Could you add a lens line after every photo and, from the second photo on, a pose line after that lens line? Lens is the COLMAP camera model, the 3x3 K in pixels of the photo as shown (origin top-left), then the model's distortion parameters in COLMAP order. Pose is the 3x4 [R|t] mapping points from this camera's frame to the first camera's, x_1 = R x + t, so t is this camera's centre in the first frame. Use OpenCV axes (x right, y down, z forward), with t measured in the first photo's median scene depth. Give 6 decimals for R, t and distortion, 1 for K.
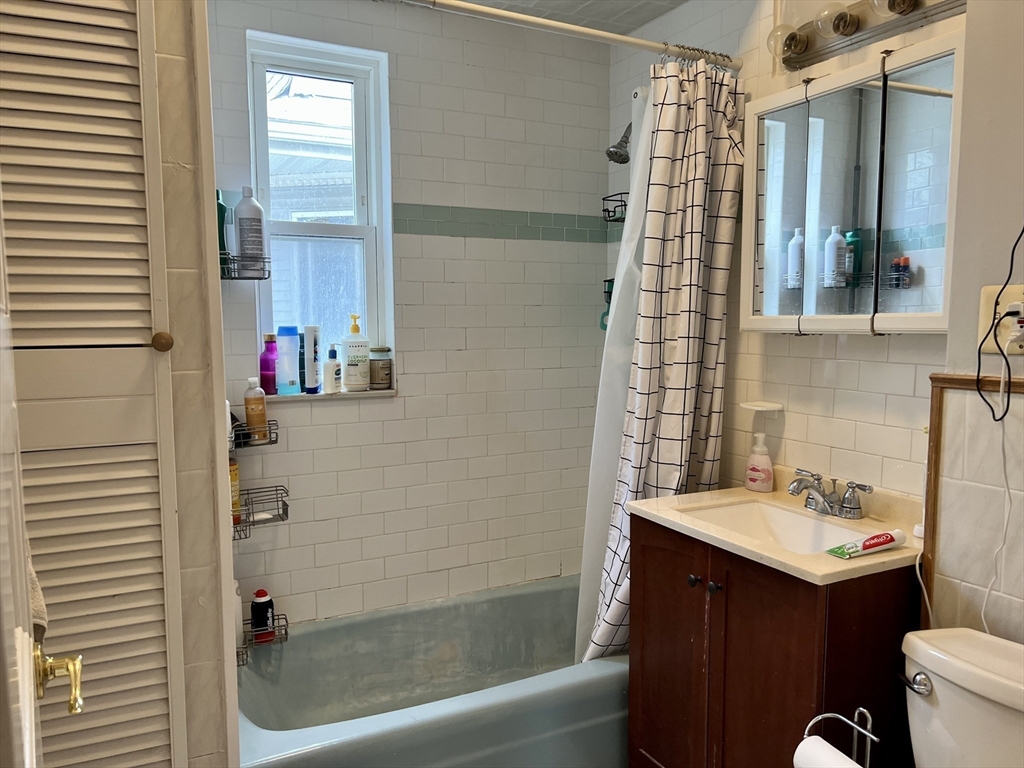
lens RADIAL K [[766.5, 0, 515.2], [0, 766.5, 379.7], [0, 0, 1]] dist [0.058198, -0.063868]
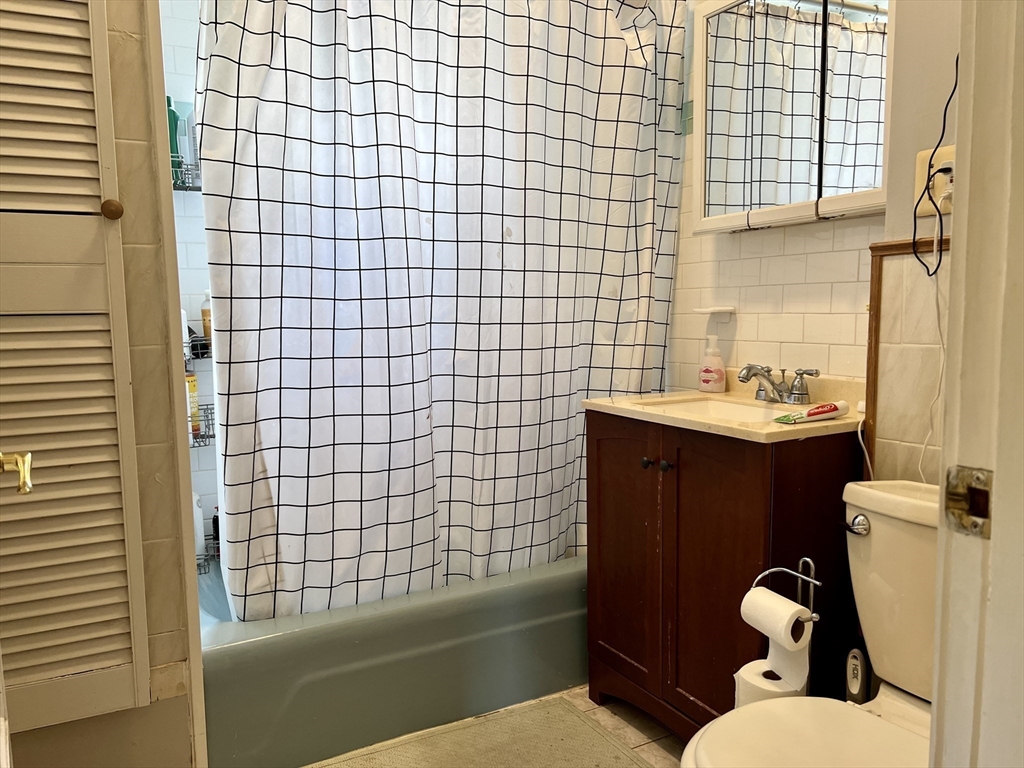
lens RADIAL K [[766.5, 0, 510.2], [0, 766.5, 379.2], [0, 0, 1]] dist [0.058198, -0.063868]
pose [[0.999316, -0.014495, 0.034024, 0.018951], [0.014158, 0.999849, 0.010124, 0.159289], [-0.034166, -0.009635, 0.999370, -0.017563]]
